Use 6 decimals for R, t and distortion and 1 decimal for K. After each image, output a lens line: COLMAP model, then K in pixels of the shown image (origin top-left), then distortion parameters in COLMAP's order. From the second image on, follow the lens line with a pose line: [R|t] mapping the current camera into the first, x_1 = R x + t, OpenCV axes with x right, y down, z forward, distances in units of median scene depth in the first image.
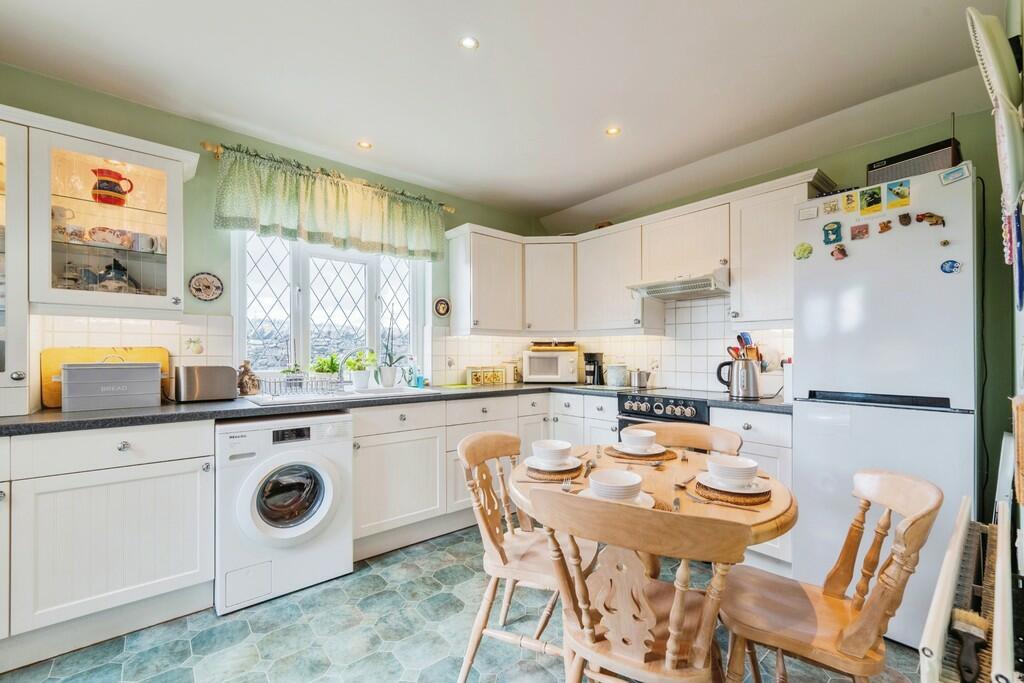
lens RADIAL K [[425.6, 0, 519.2], [0, 425.6, 353.0], [0, 0, 1]] dist [0.000378, -0.000014]
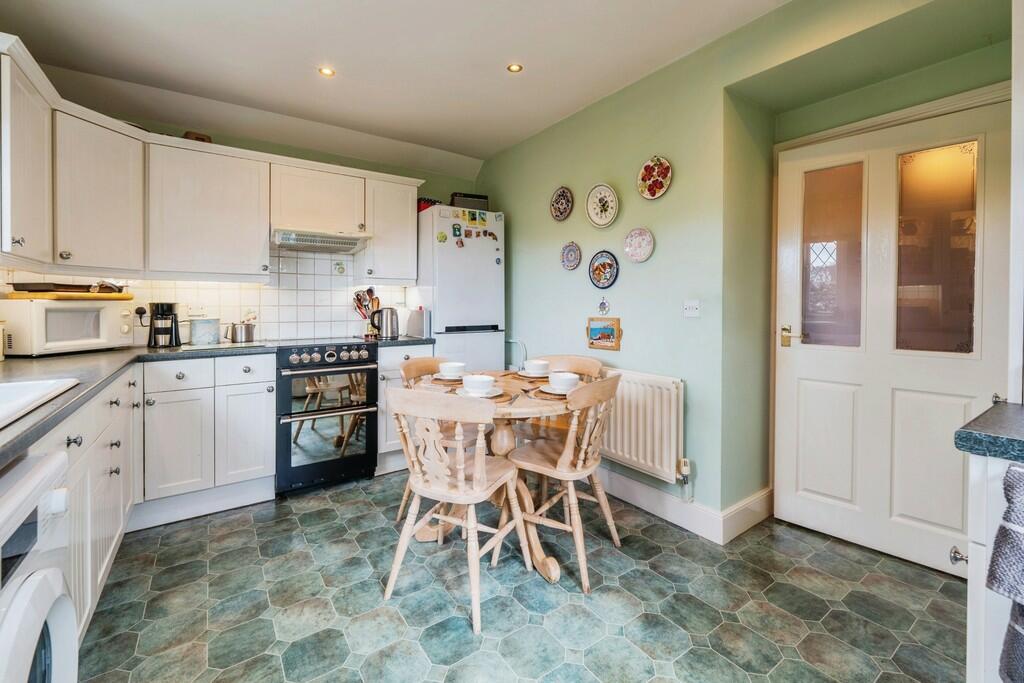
lens RADIAL K [[425.6, 0, 511.1], [0, 425.6, 308.6], [0, 0, 1]] dist [0.000466, -0.000013]
pose [[0.107018, -0.008475, 0.994221, -0.686307], [0.002139, 0.999963, 0.008294, 0.006486], [-0.994255, 0.001239, 0.107032, 0.476998]]
